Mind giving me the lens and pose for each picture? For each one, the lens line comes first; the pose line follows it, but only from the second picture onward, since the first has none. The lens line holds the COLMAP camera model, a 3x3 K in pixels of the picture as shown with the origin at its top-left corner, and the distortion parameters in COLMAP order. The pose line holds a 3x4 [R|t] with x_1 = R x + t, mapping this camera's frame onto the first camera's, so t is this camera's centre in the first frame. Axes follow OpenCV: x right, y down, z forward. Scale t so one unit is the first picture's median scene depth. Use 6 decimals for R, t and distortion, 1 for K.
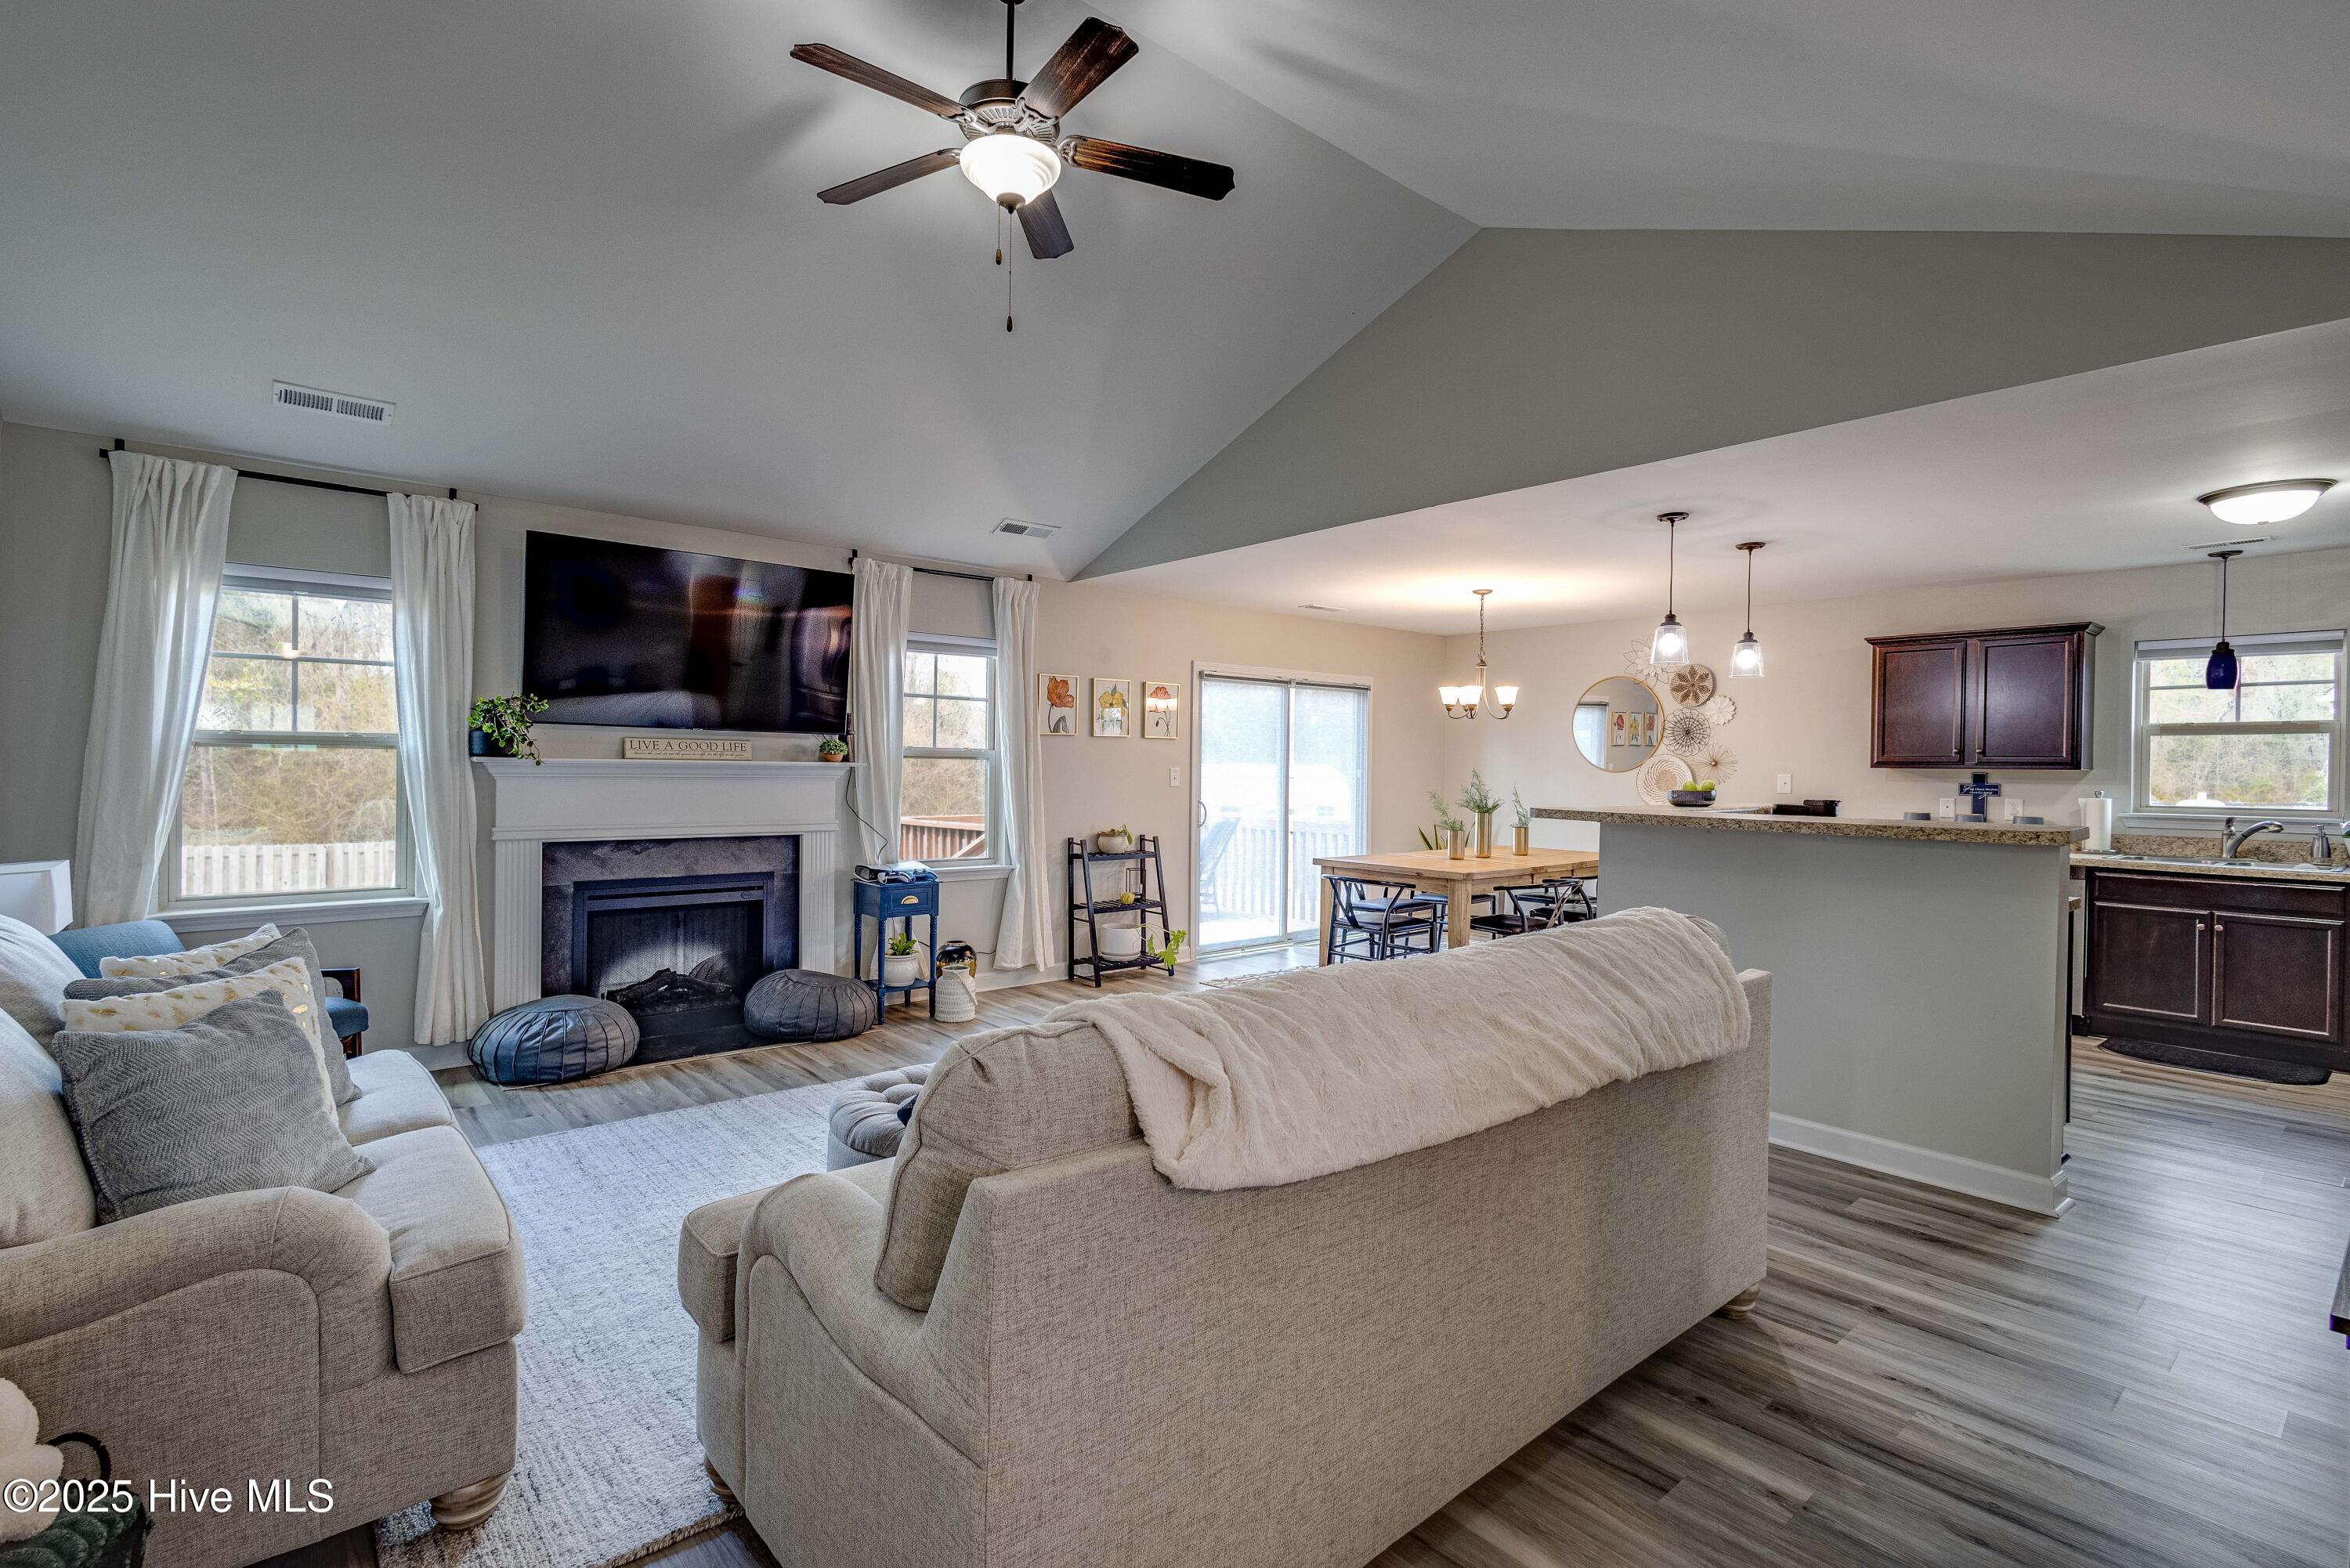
lens RADIAL K [[1089.3, 0, 1176.2], [0, 1089.3, 779.7], [0, 0, 1]] dist [0.013326, -0.001908]
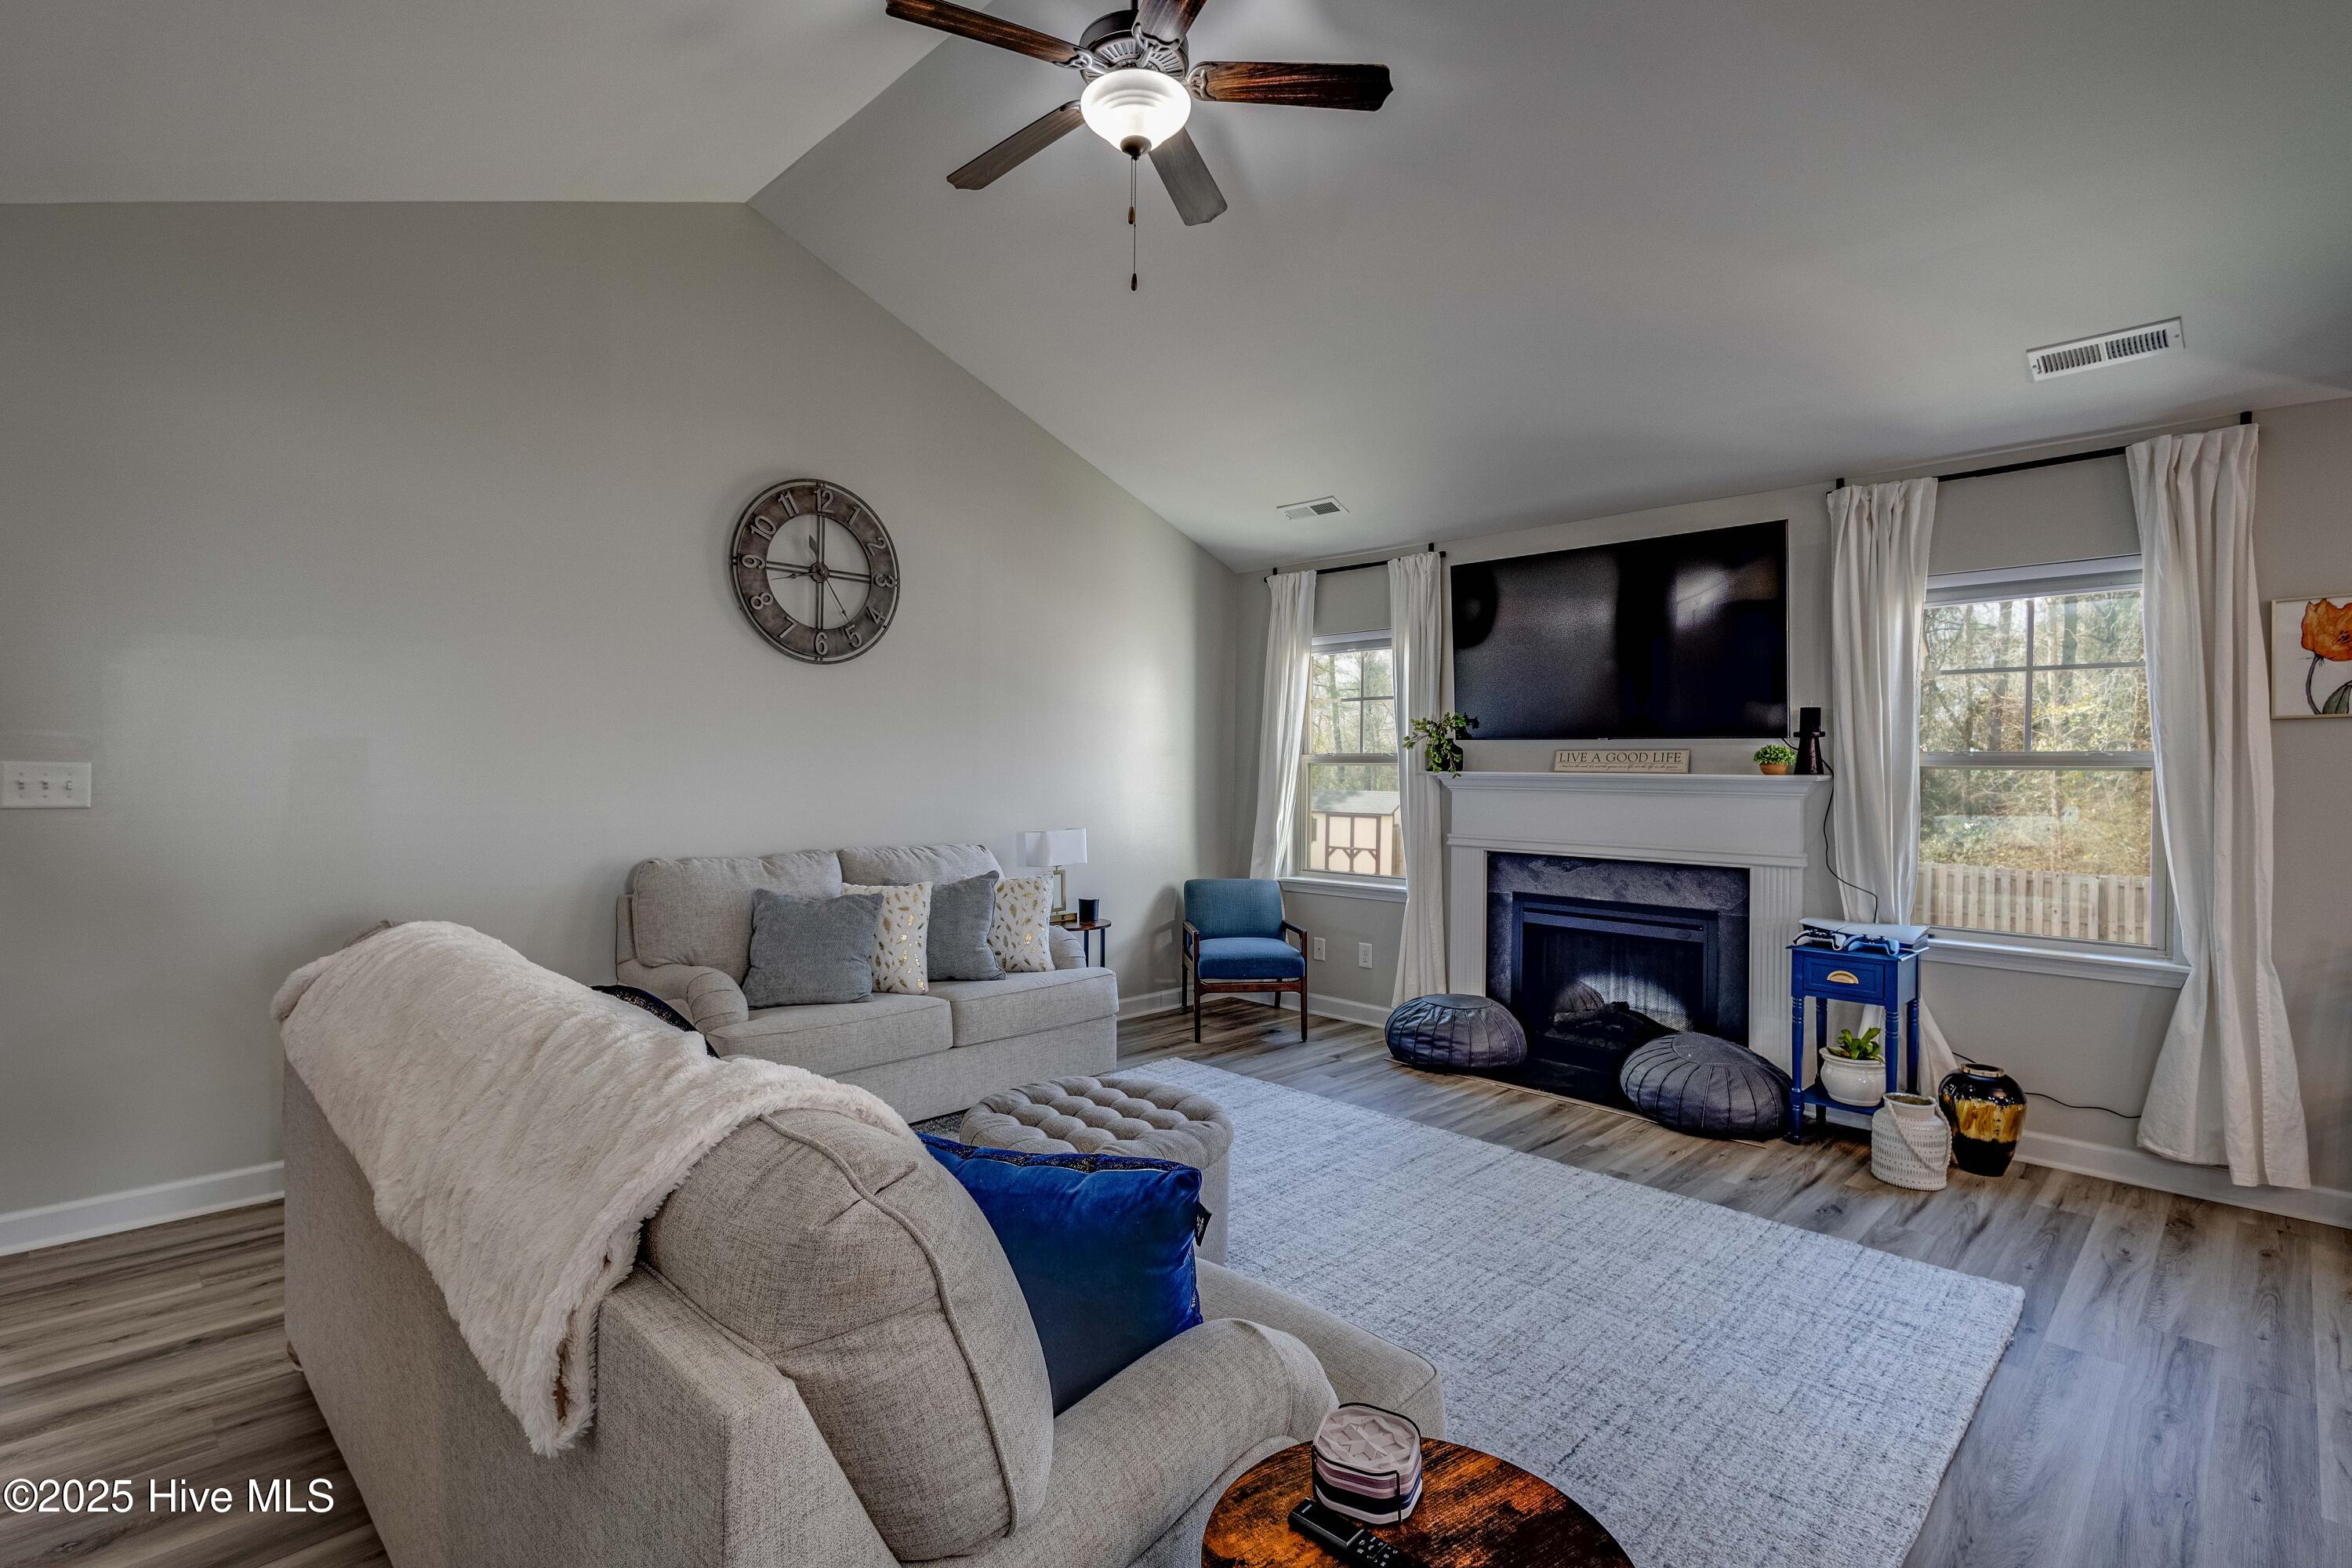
lens RADIAL K [[1201.6, 0, 1168.0], [0, 1201.6, 774.4], [0, 0, 1]] dist [0.029721, -0.000096]
pose [[0.031830, 0.003007, -0.999489, 0.571811], [-0.008674, 0.999959, 0.002733, -0.017577], [0.999456, 0.008583, 0.031854, 0.632592]]
